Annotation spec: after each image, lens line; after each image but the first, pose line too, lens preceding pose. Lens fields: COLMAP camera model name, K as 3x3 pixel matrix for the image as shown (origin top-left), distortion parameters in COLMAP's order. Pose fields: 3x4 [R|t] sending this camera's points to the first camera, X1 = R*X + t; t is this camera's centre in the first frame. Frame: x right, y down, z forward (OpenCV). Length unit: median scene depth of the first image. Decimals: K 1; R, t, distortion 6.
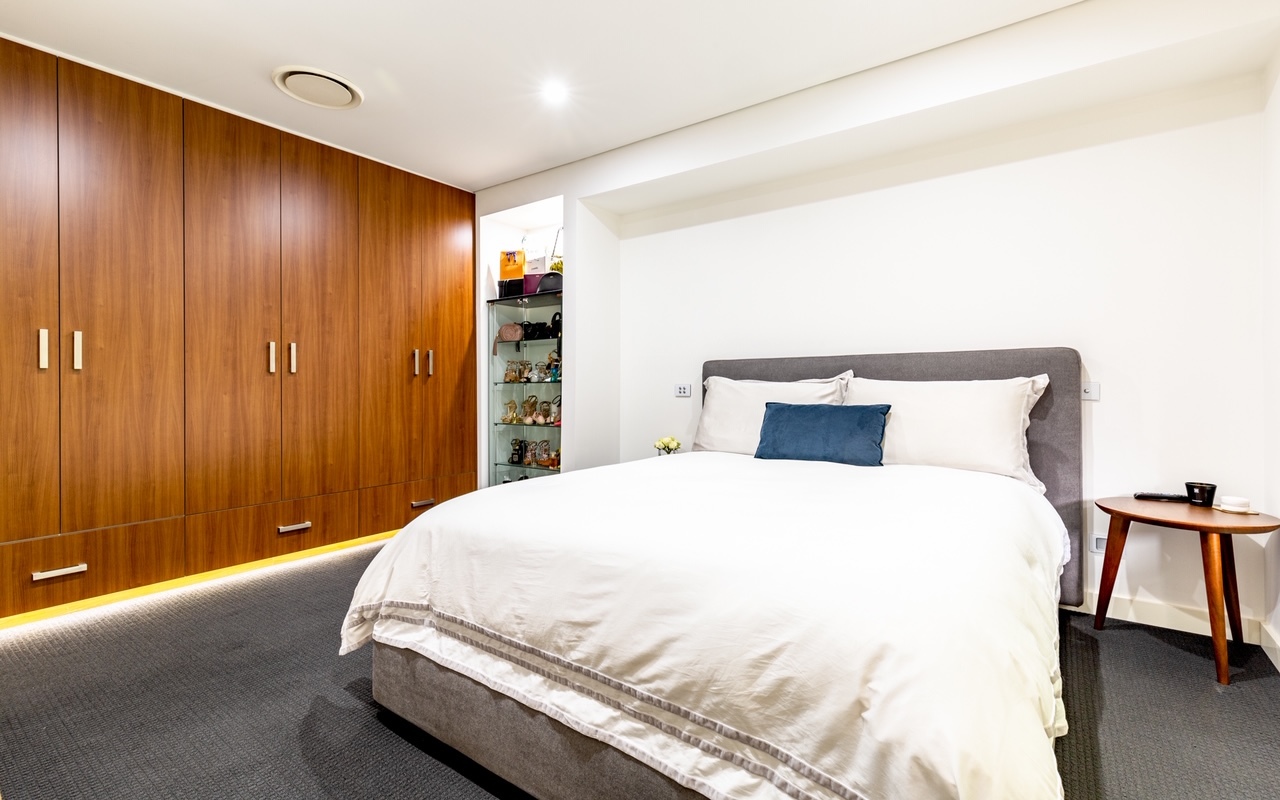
lens RADIAL K [[611.5, 0, 640.0], [0, 611.5, 400.0], [0, 0, 1]] dist [0.000349, 0.000022]
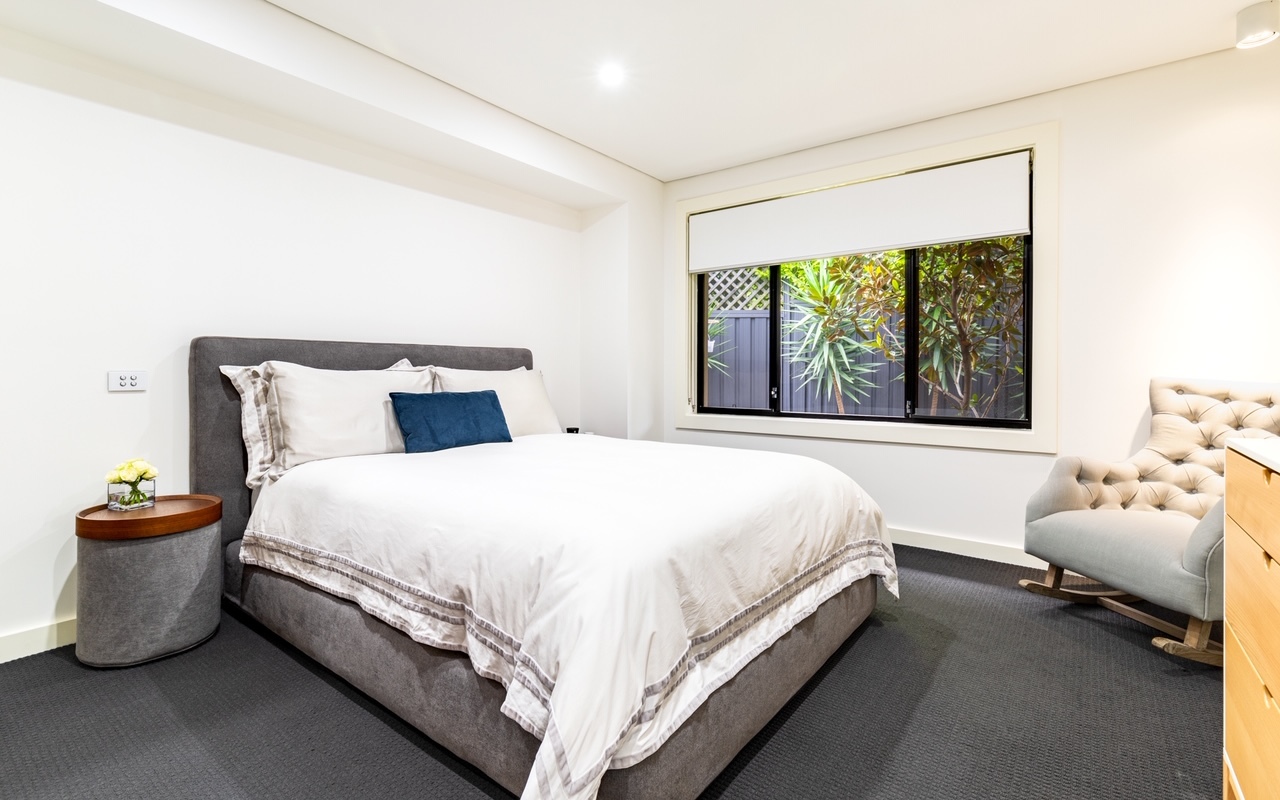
lens RADIAL K [[592.6, 0, 640.7], [0, 592.6, 381.3], [0, 0, 1]] dist [0.001053, 0.000120]
pose [[0.002367, -0.014357, 0.999894, -1.199468], [0.020588, 0.999686, 0.014305, -0.031688], [-0.999785, 0.020552, 0.002662, 1.110076]]
